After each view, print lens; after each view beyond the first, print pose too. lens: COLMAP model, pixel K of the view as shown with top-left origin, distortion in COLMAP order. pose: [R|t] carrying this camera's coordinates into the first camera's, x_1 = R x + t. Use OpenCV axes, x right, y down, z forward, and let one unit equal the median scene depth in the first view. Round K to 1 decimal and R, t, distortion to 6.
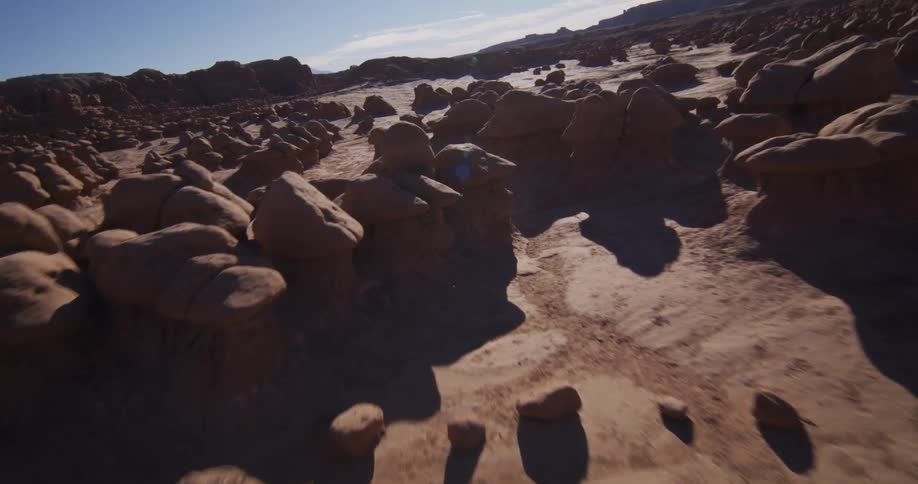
lens RADIAL K [[477.3, 0, 459.0], [0, 477.3, 242.0], [0, 0, 1]] dist [-0.006373, -0.000604]
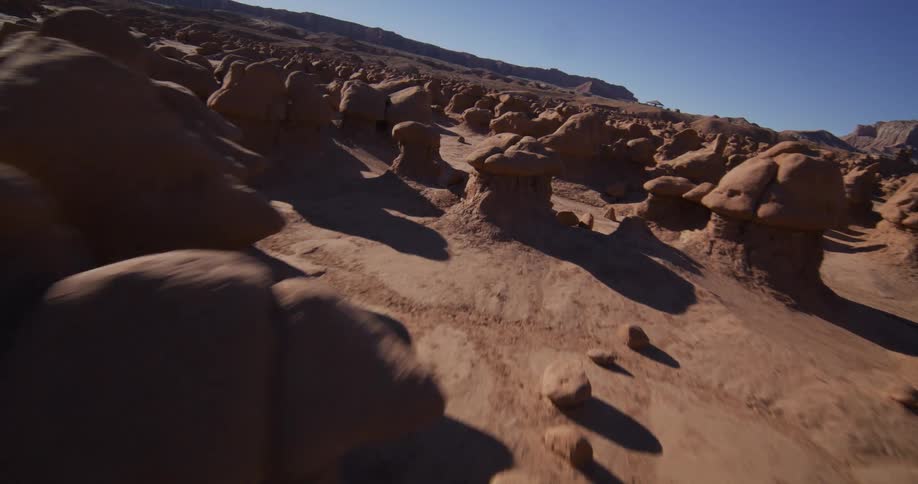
lens RADIAL K [[448.6, 0, 459.0], [0, 448.6, 242.0], [0, 0, 1]] dist [-0.010860, 0.000134]
pose [[0.474101, -0.049454, 0.879081, -0.676889], [0.035209, 0.998688, 0.037194, -0.012872], [-0.879766, 0.013317, 0.475220, 0.676536]]
